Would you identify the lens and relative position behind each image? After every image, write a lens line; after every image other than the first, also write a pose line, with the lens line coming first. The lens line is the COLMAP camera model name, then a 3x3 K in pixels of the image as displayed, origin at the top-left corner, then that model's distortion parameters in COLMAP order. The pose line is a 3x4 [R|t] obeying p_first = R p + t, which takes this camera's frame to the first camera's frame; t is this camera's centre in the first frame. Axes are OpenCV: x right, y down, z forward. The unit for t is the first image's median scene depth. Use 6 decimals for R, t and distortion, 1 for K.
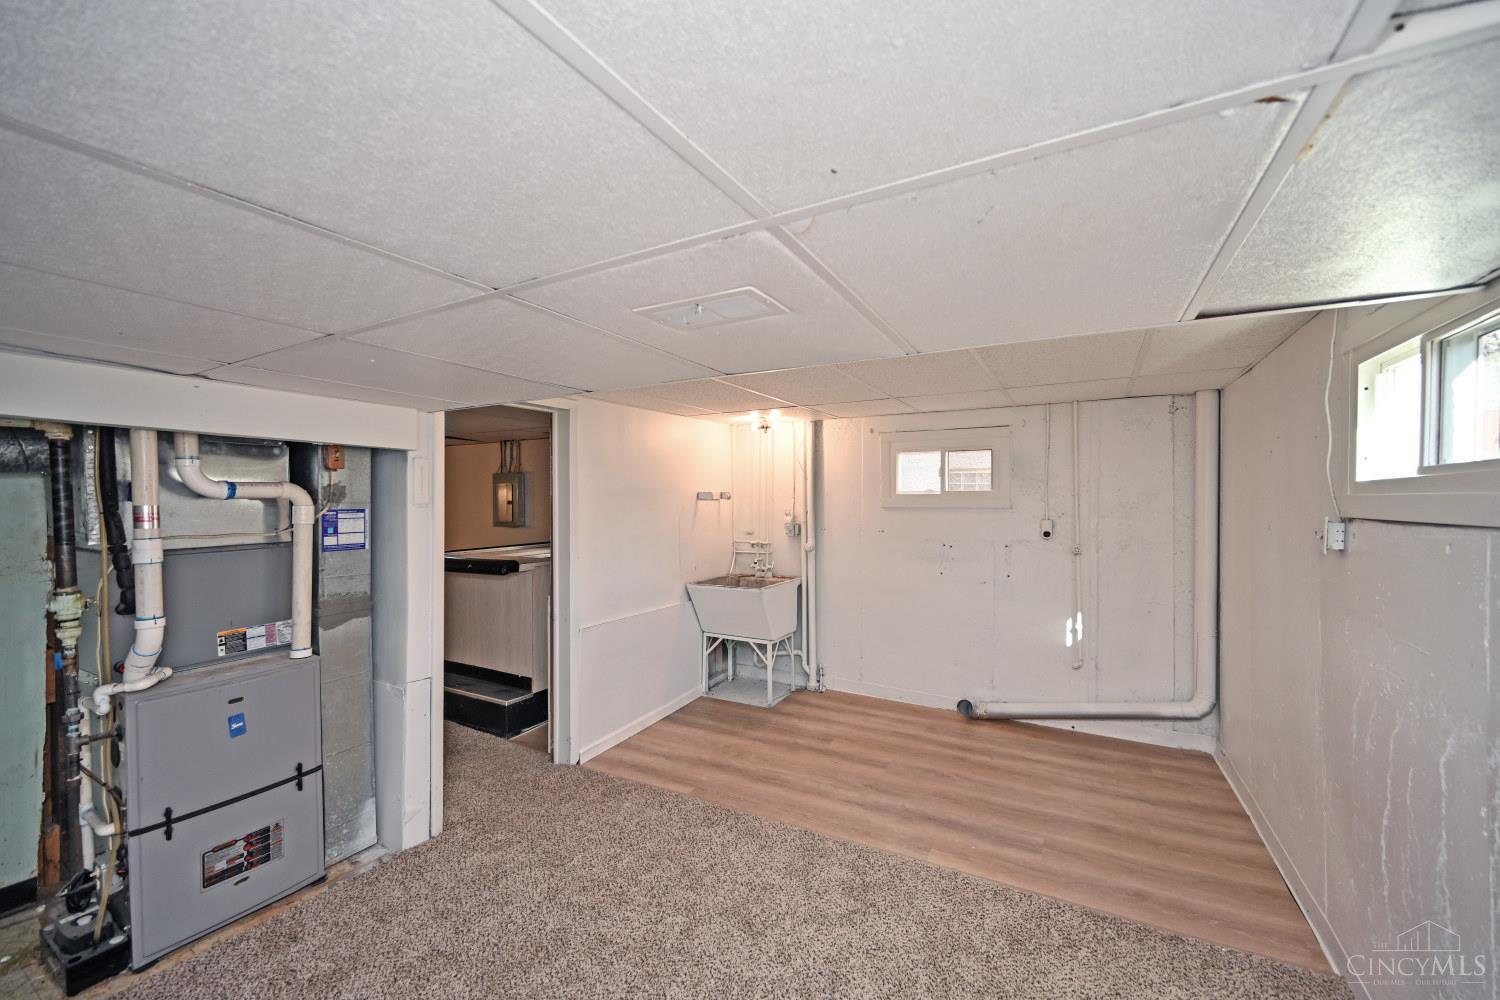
lens RADIAL K [[592.3, 0, 756.6], [0, 592.3, 503.9], [0, 0, 1]] dist [-0.000110, 0.000167]
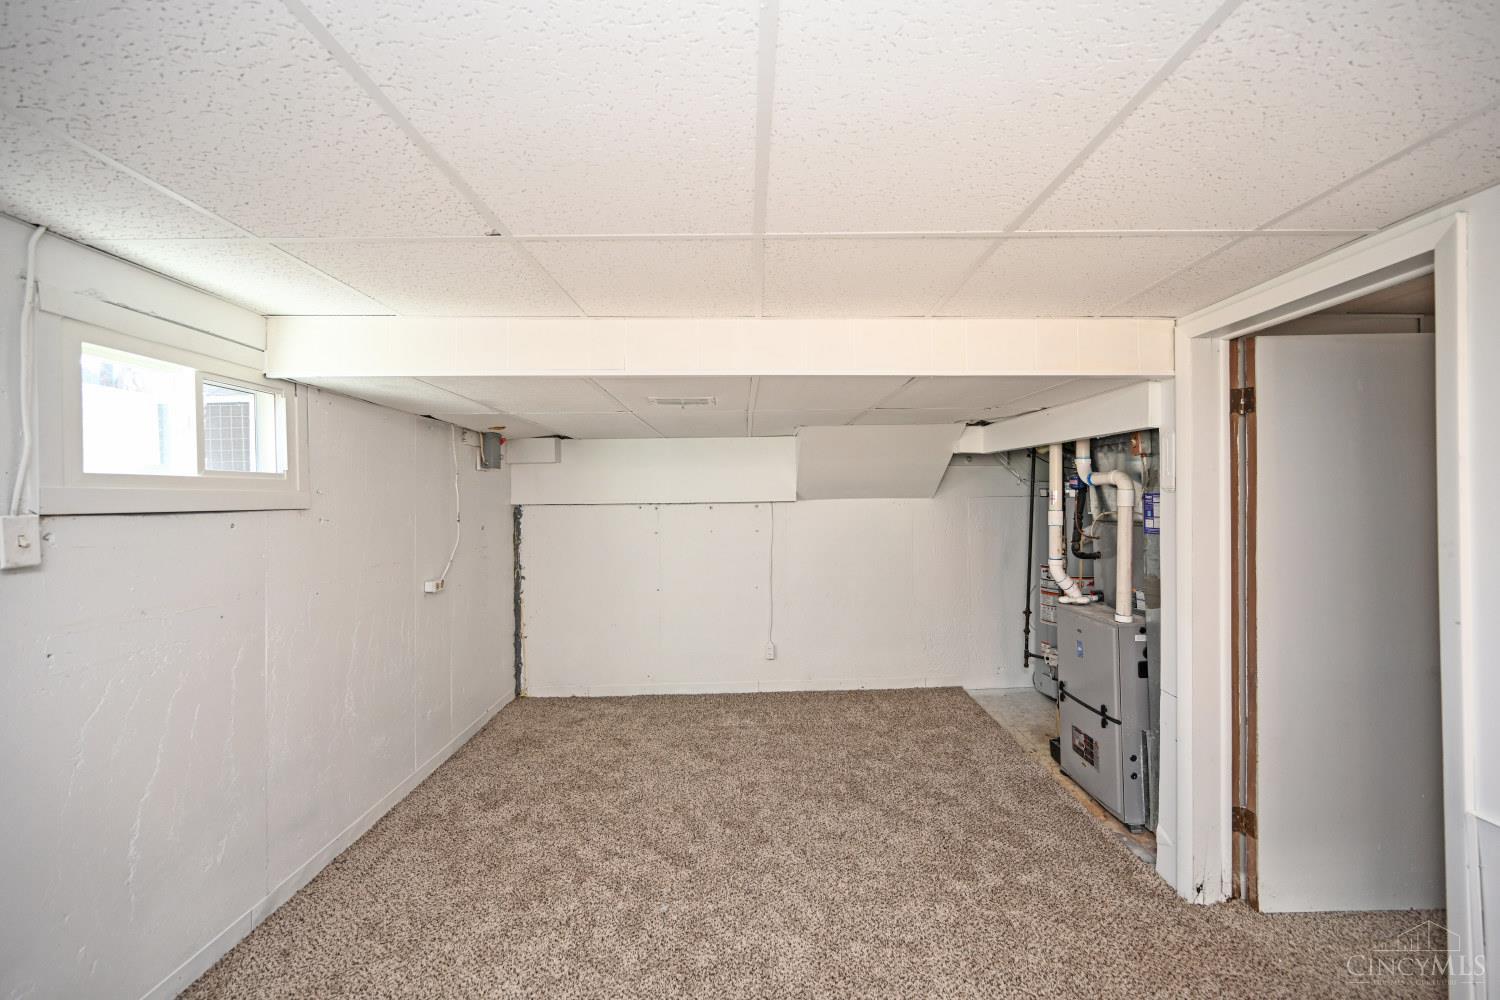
lens RADIAL K [[592.3, 0, 756.6], [0, 592.3, 503.9], [0, 0, 1]] dist [-0.000110, 0.000167]
pose [[-0.860132, 0.017944, -0.509755, 0.469326], [0.009675, 0.999775, 0.018869, 0.001672], [0.509979, 0.011298, -0.860113, 1.791984]]
